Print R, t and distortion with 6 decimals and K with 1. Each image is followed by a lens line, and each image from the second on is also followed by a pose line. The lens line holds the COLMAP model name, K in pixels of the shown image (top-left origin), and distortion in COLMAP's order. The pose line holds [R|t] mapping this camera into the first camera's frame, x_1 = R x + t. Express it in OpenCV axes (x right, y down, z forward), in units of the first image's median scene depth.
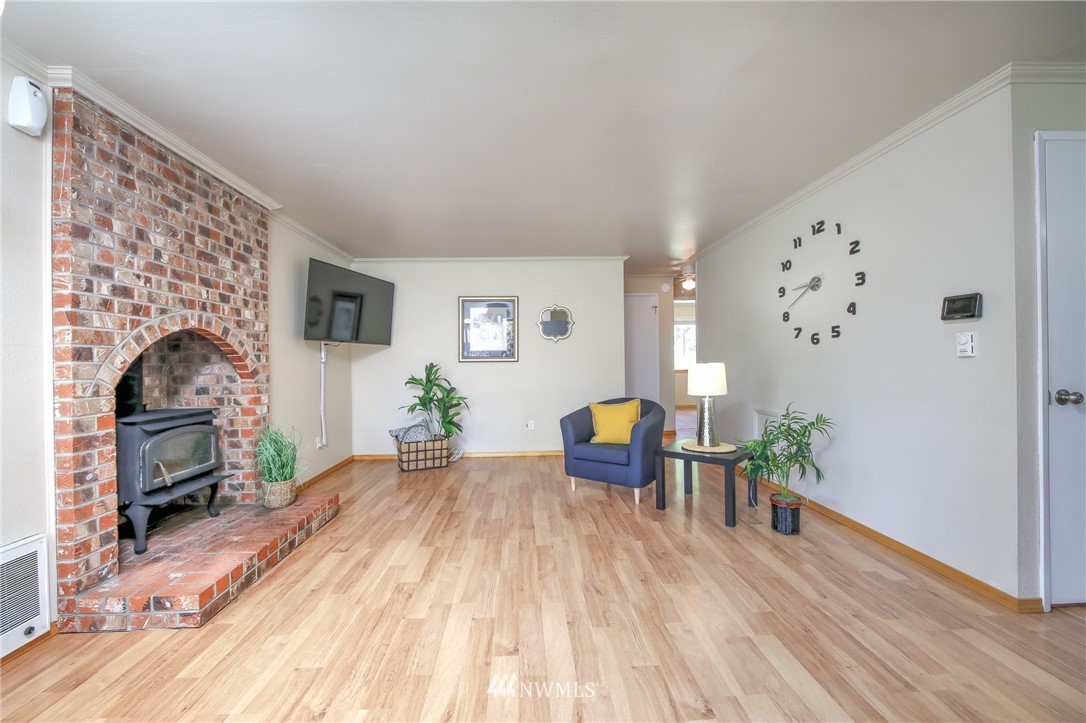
lens RADIAL K [[432.3, 0, 527.5], [0, 432.3, 364.1], [0, 0, 1]] dist [-0.008375, -0.000200]
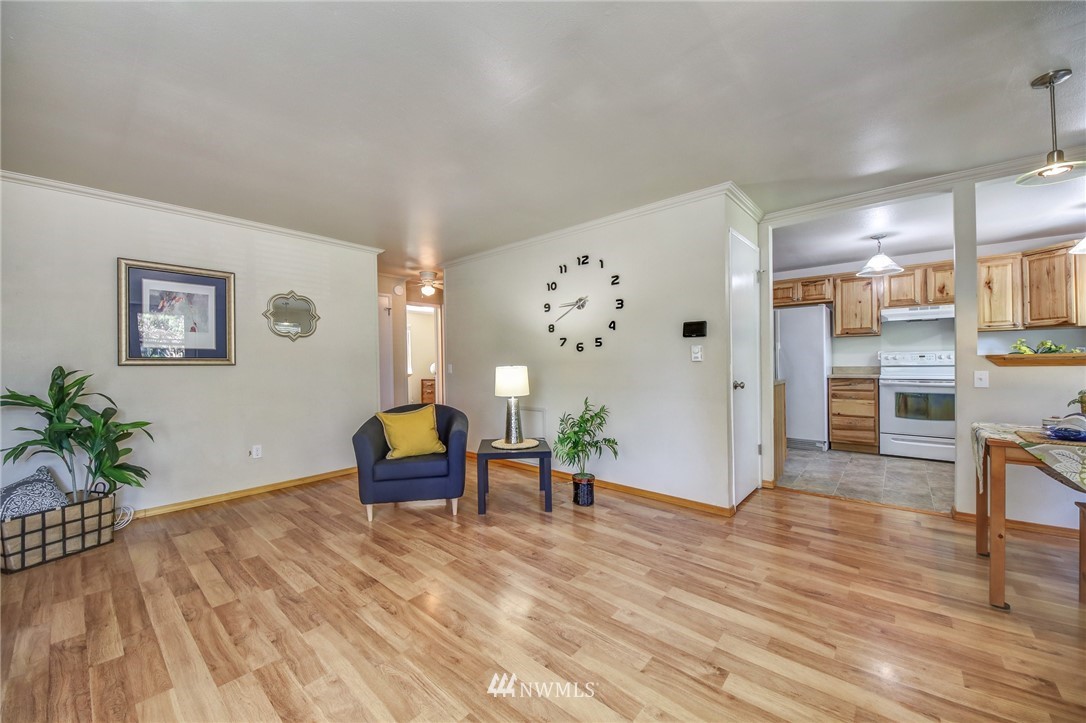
lens RADIAL K [[414.7, 0, 537.3], [0, 414.7, 365.2], [0, 0, 1]] dist [0.024722, -0.017013]
pose [[0.676209, 0.001225, 0.736709, -0.363066], [0.006046, 0.999956, -0.007213, 0.002975], [-0.736685, 0.009331, 0.676171, 0.301978]]
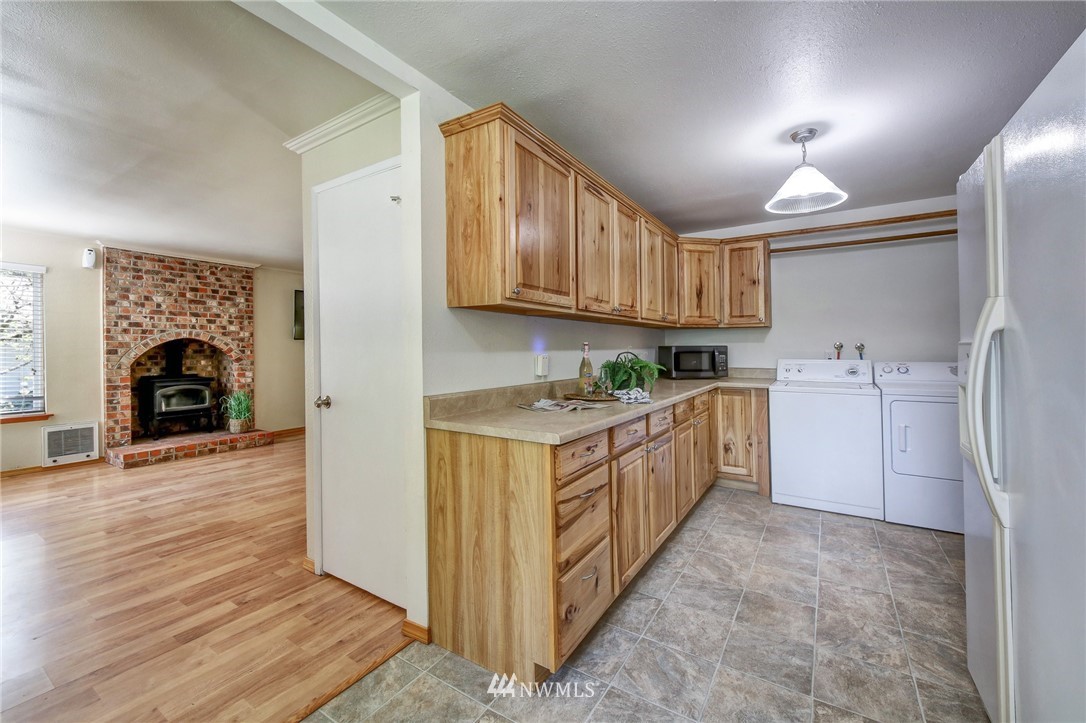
lens RADIAL K [[431.5, 0, 542.7], [0, 431.5, 351.3], [0, 0, 1]] dist [-0.008081, -0.000083]
pose [[0.832737, 0.016181, -0.553432, 1.650731], [-0.012652, 0.999868, 0.010196, -0.057156], [0.553524, -0.001489, 0.832832, 0.215785]]
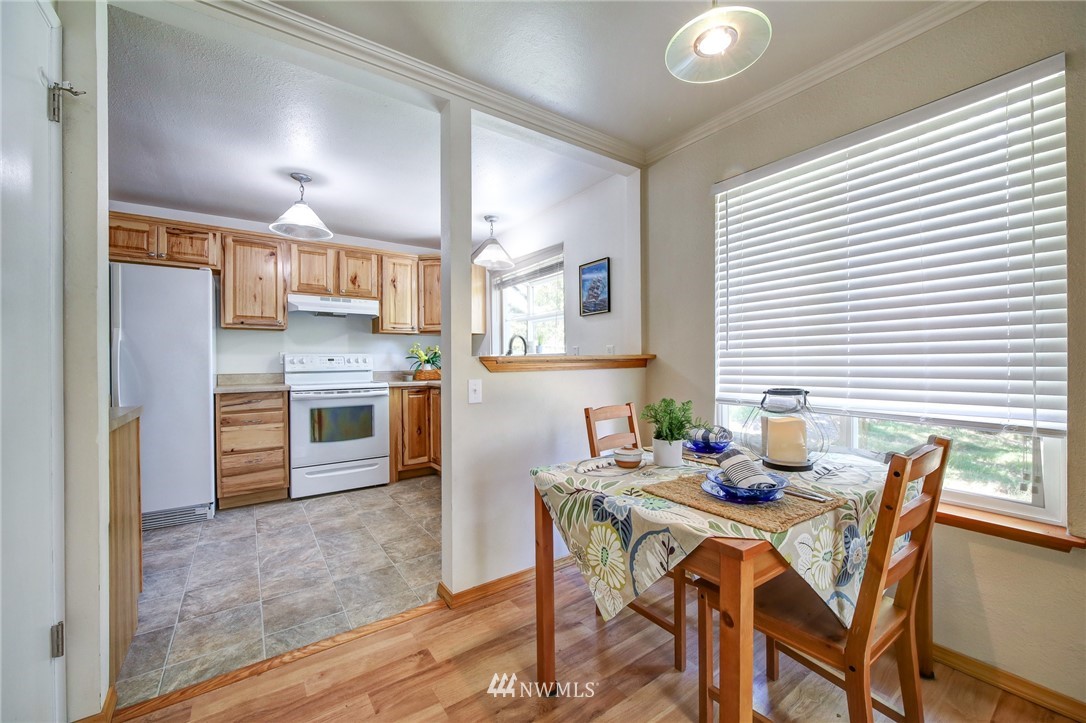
lens RADIAL K [[417.9, 0, 535.1], [0, 417.9, 361.4], [0, 0, 1]] dist [-0.022383, 0.000027]
pose [[-0.553410, 0.019170, 0.832689, 0.466694], [0.018084, 0.999776, -0.010997, -0.004397], [-0.832713, 0.008972, -0.553632, 0.498406]]
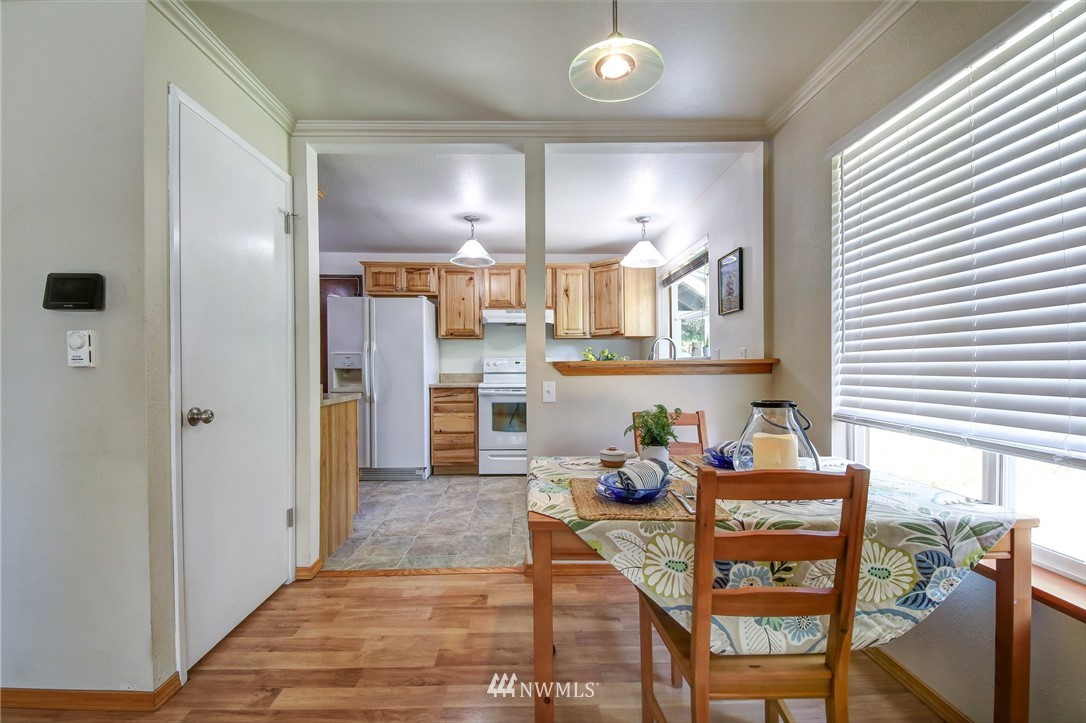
lens RADIAL K [[446.5, 0, 541.2], [0, 446.5, 366.2], [0, 0, 1]] dist [-0.017329, -0.000447]
pose [[-0.001551, 0.009911, 0.999950, 0.250985], [0.007266, 0.999925, -0.009899, -0.005327], [-0.999972, 0.007250, -0.001622, 0.208748]]
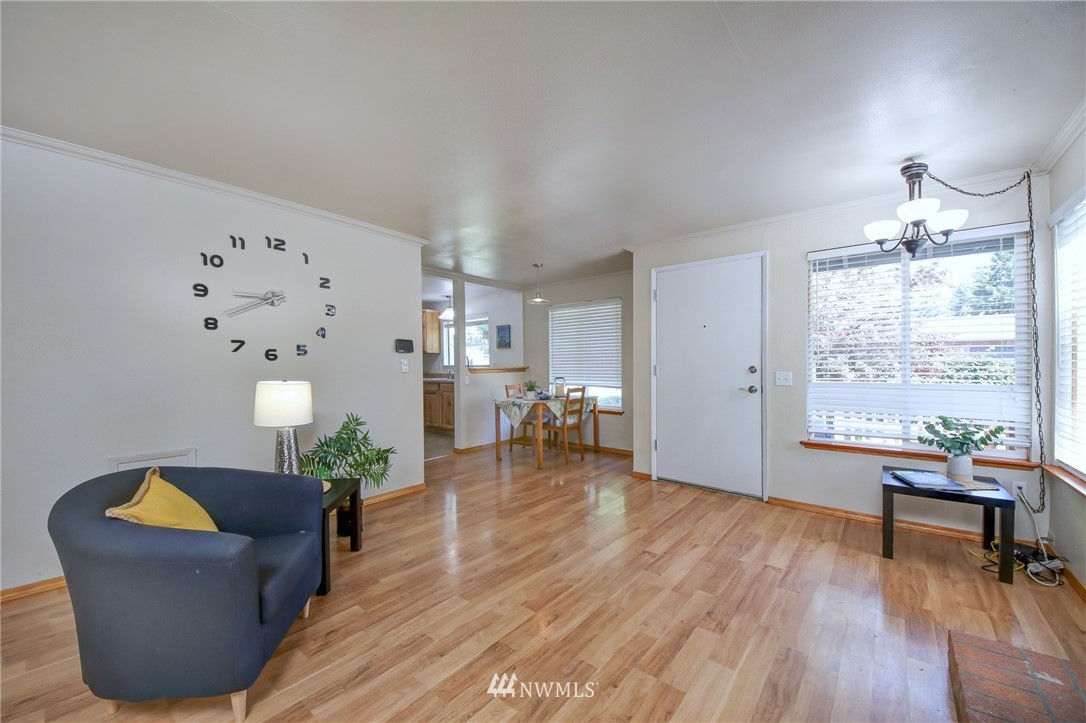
lens RADIAL K [[414.7, 0, 537.3], [0, 414.7, 365.2], [0, 0, 1]] dist [0.024722, -0.017013]
pose [[-0.762110, 0.016032, 0.647249, -0.459885], [0.018298, 0.999827, -0.003220, -0.023686], [-0.647189, 0.009389, -0.762272, 1.513130]]
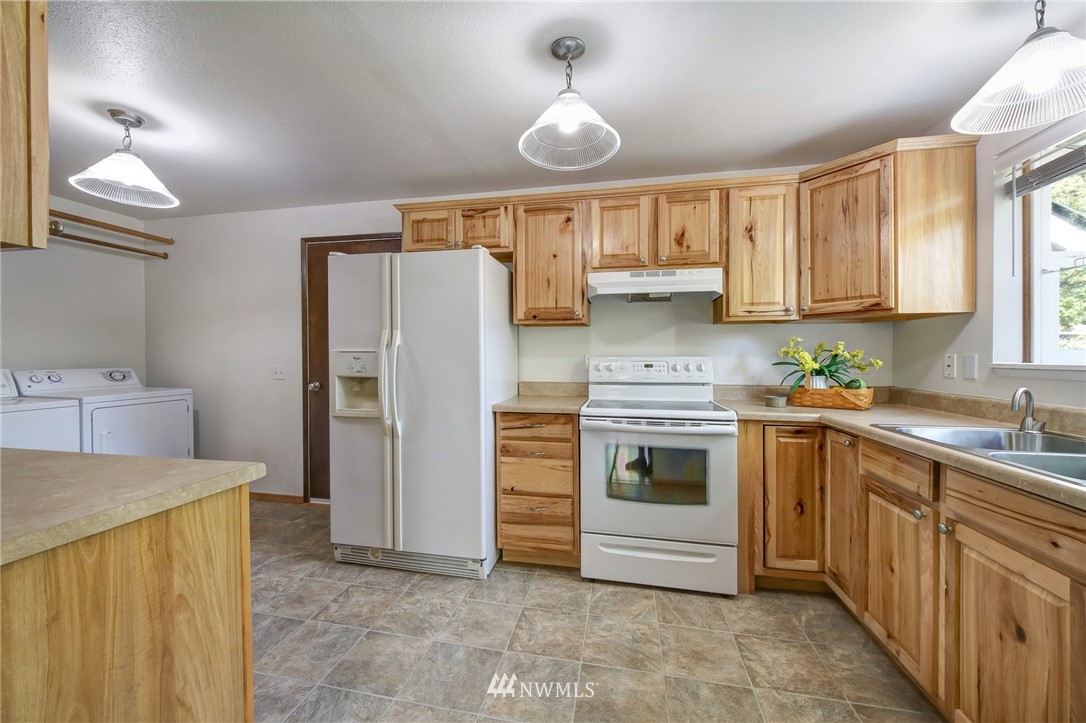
lens RADIAL K [[408.8, 0, 540.3], [0, 408.8, 355.5], [0, 0, 1]] dist [0.000103, -0.000080]
pose [[0.230108, 0.015507, 0.973042, 1.053688], [-0.000330, 0.999874, -0.015856, -0.046121], [-0.973165, 0.003328, 0.230084, 0.323752]]
